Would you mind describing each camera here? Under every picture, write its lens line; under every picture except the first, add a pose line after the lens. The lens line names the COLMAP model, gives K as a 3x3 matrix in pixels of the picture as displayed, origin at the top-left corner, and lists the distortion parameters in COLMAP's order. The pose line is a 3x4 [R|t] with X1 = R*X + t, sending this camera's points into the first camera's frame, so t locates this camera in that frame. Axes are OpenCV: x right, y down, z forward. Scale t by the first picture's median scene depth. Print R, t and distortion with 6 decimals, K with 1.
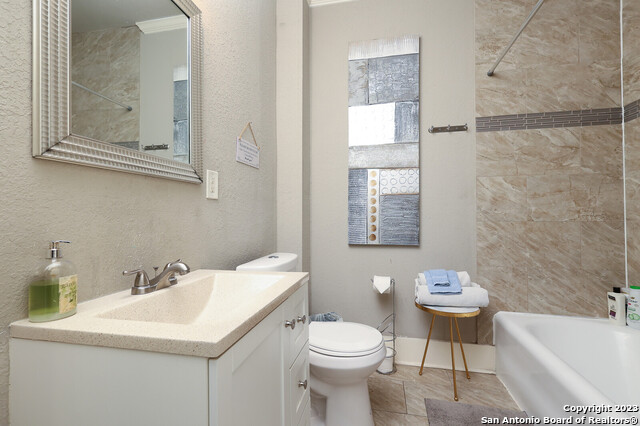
lens RADIAL K [[277.4, 0, 320.6], [0, 277.4, 209.5], [0, 0, 1]] dist [-0.000544, 0.001028]
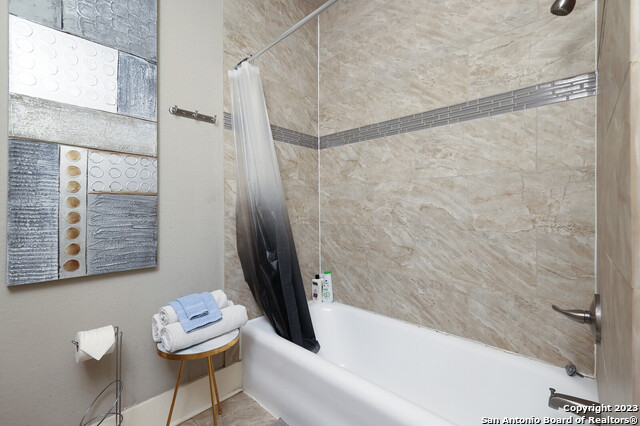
lens RADIAL K [[277.4, 0, 320.2], [0, 277.4, 213.0], [0, 0, 1]] dist [-0.000544, 0.001028]
pose [[0.540341, 0.000518, 0.841446, -0.019370], [0.005141, 0.999979, -0.003917, -0.003491], [-0.841430, 0.006443, 0.540327, 0.265152]]
